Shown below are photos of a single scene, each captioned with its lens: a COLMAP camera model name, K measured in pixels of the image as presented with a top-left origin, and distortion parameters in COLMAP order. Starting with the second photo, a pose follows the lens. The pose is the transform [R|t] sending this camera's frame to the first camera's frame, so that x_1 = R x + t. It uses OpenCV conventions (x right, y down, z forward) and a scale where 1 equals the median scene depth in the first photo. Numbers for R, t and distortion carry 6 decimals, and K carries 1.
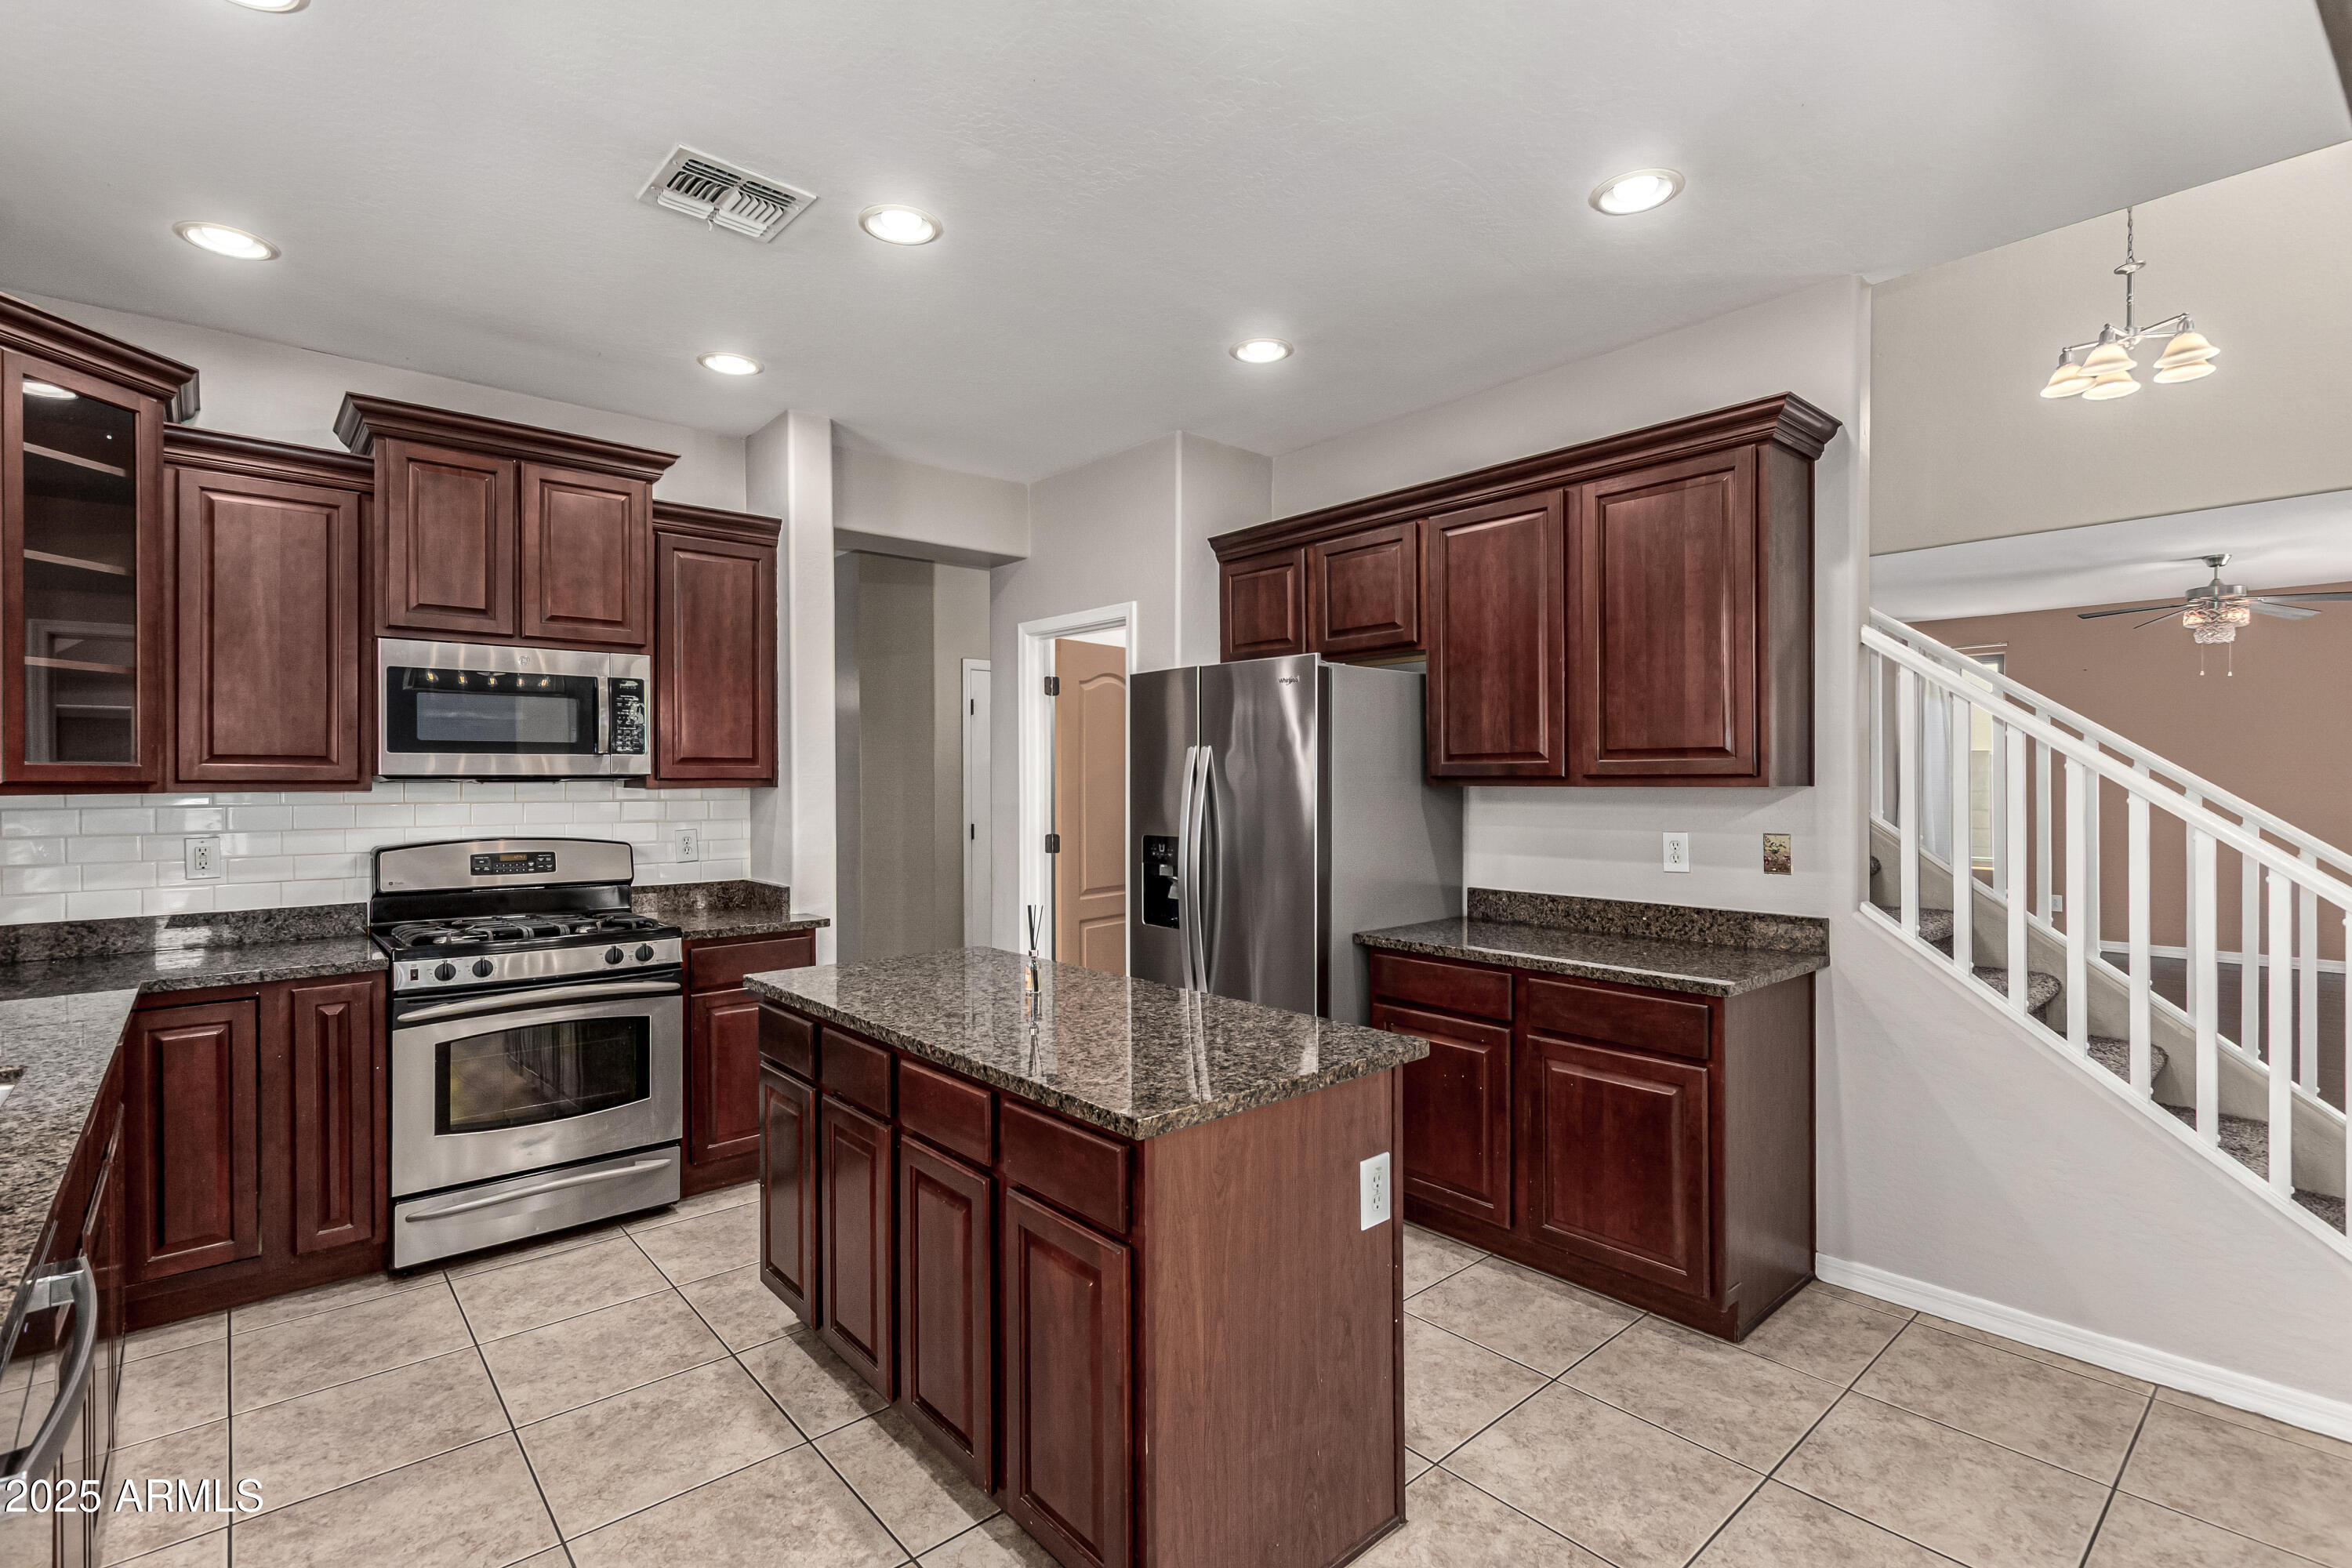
lens RADIAL K [[1071.8, 0, 1185.3], [0, 1071.8, 775.9], [0, 0, 1]] dist [0.001186, -0.000201]
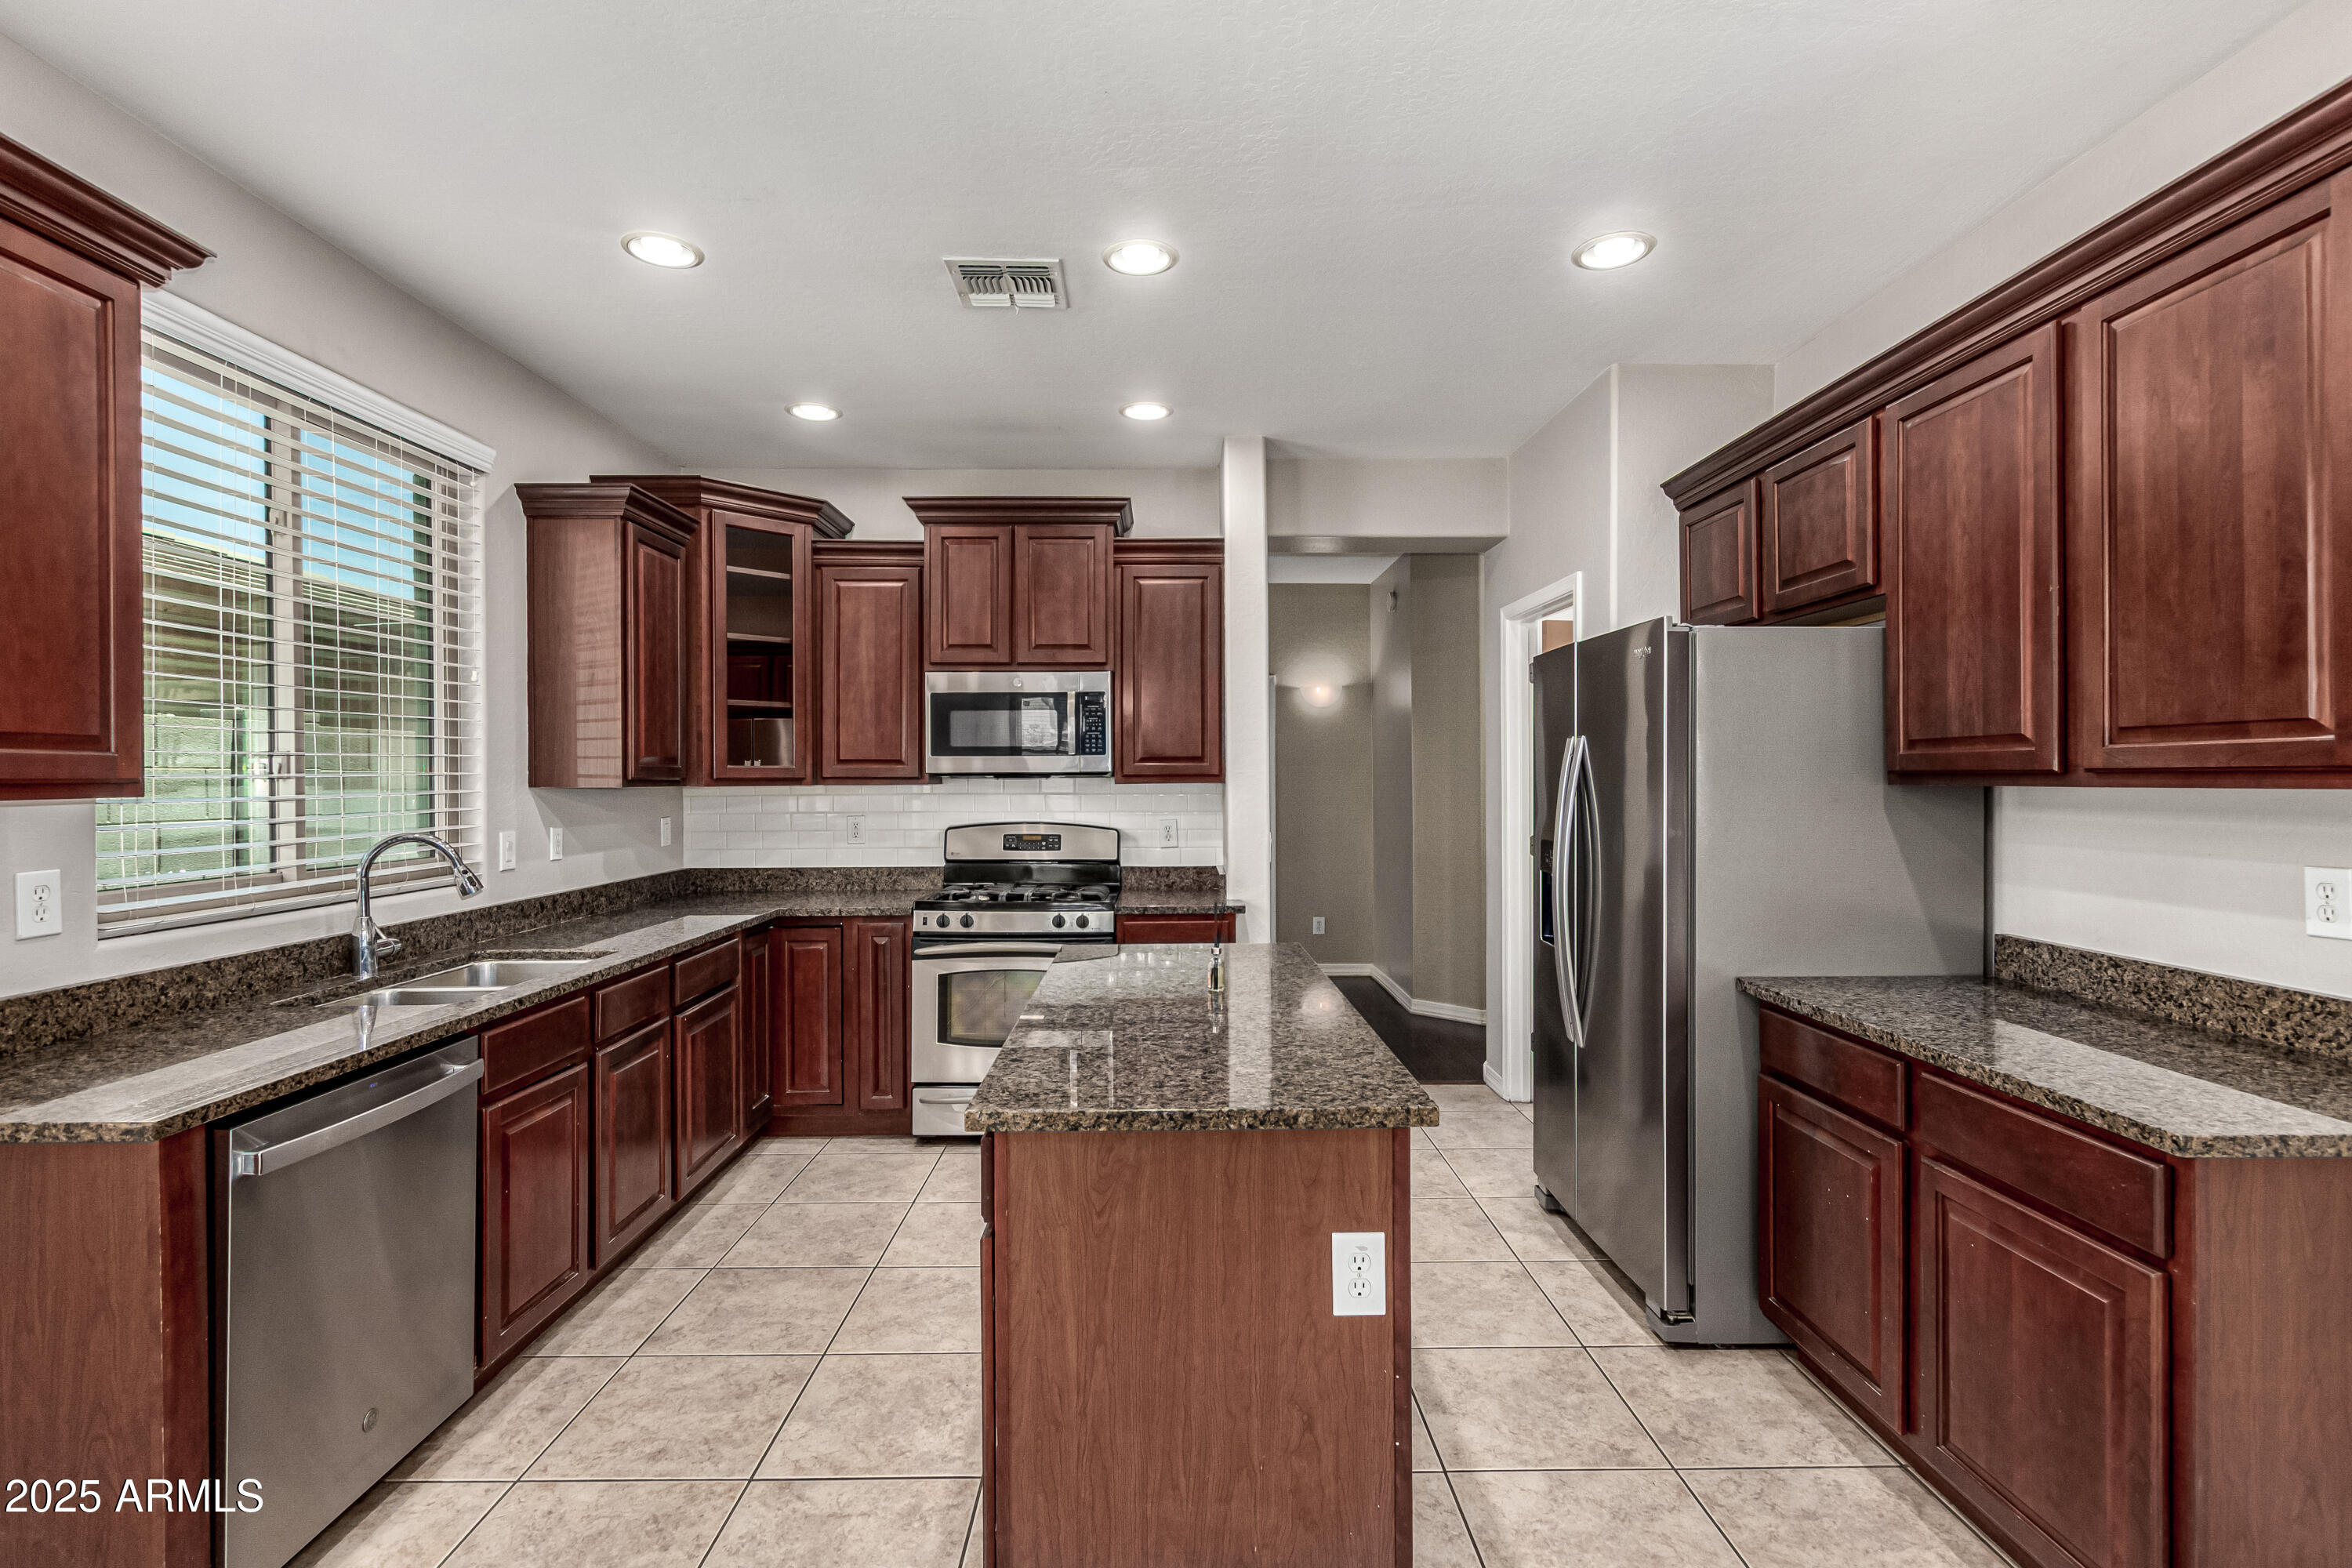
lens RADIAL K [[1071.8, 0, 1185.3], [0, 1071.8, 775.9], [0, 0, 1]] dist [0.001186, -0.000201]
pose [[0.759621, -0.000594, -0.650366, 0.362989], [0.003631, 0.999988, 0.003328, -0.000435], [0.650356, -0.004889, 0.759614, 0.169237]]
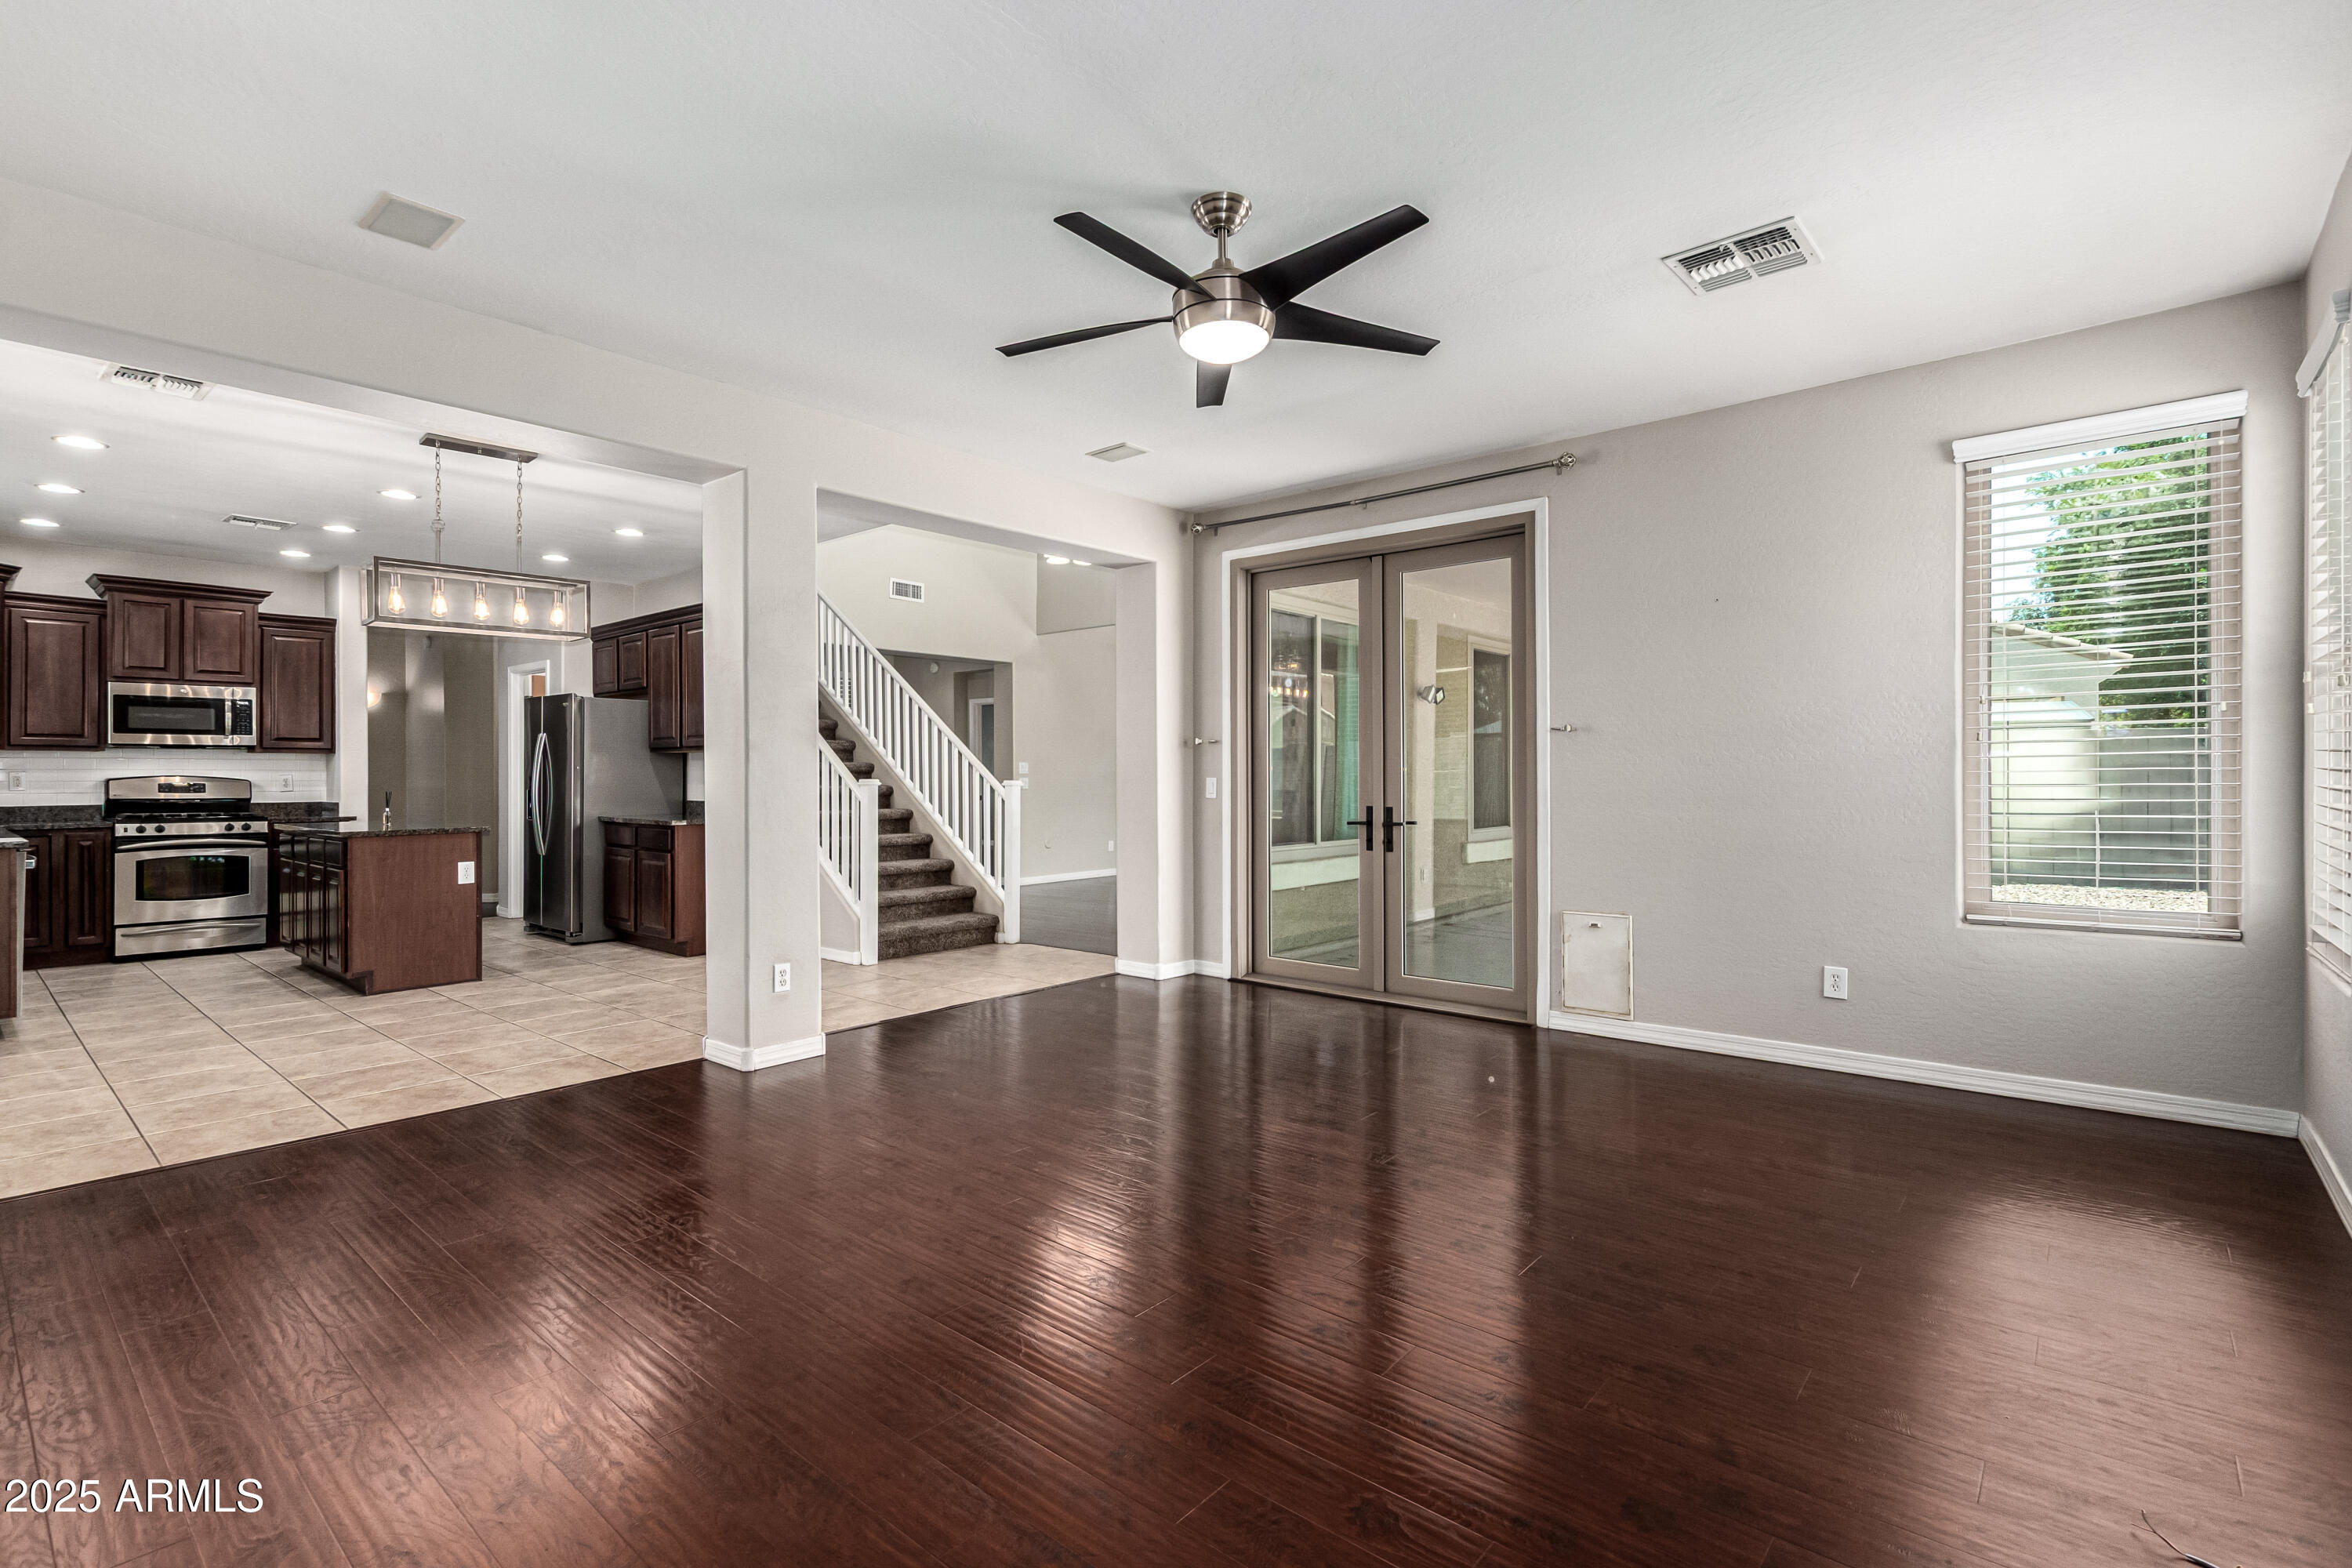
lens RADIAL K [[1082.2, 0, 1174.1], [0, 1082.2, 770.0], [0, 0, 1]] dist [0.002867, -0.000157]
pose [[0.991110, 0.002370, 0.133022, 1.068031], [-0.001938, 0.999992, -0.003379, 0.054290], [-0.133029, 0.003092, 0.991107, -1.428983]]
